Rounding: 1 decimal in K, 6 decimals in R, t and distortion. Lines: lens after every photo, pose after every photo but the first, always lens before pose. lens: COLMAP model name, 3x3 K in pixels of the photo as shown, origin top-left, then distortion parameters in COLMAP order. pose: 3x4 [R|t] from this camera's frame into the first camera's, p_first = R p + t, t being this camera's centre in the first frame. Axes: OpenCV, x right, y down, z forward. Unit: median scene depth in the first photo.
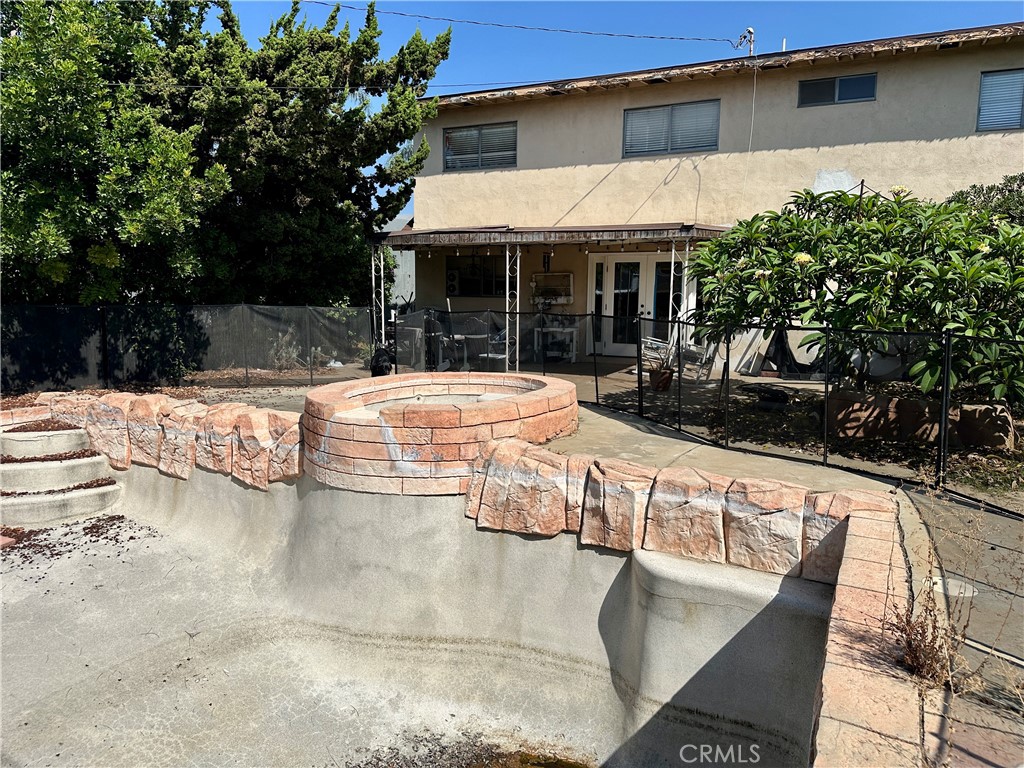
lens RADIAL K [[718.0, 0, 519.7], [0, 718.0, 379.2], [0, 0, 1]] dist [0.054284, -0.069979]
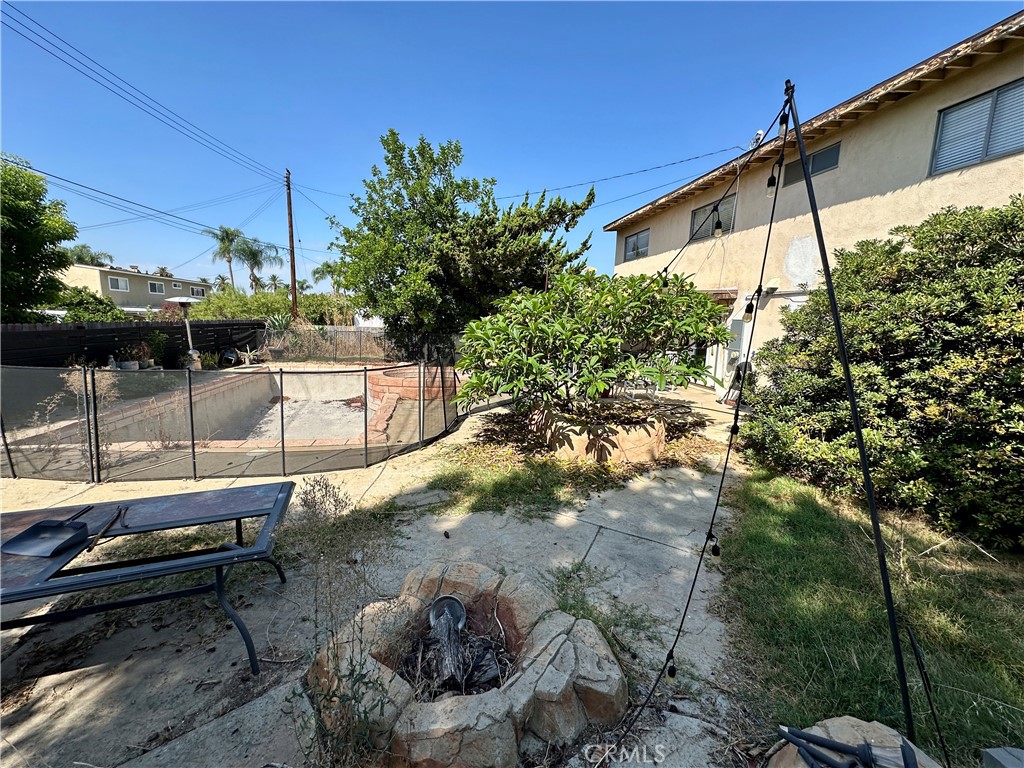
lens RADIAL K [[408.5, 0, 512.0], [0, 408.5, 384.0], [0, 0, 1]] dist [-0.012560, -0.000106]
pose [[0.609884, 0.128557, -0.781994, 1.032191], [-0.115578, 0.990633, 0.072717, -0.074163], [0.784017, 0.046032, 0.619030, 0.375637]]
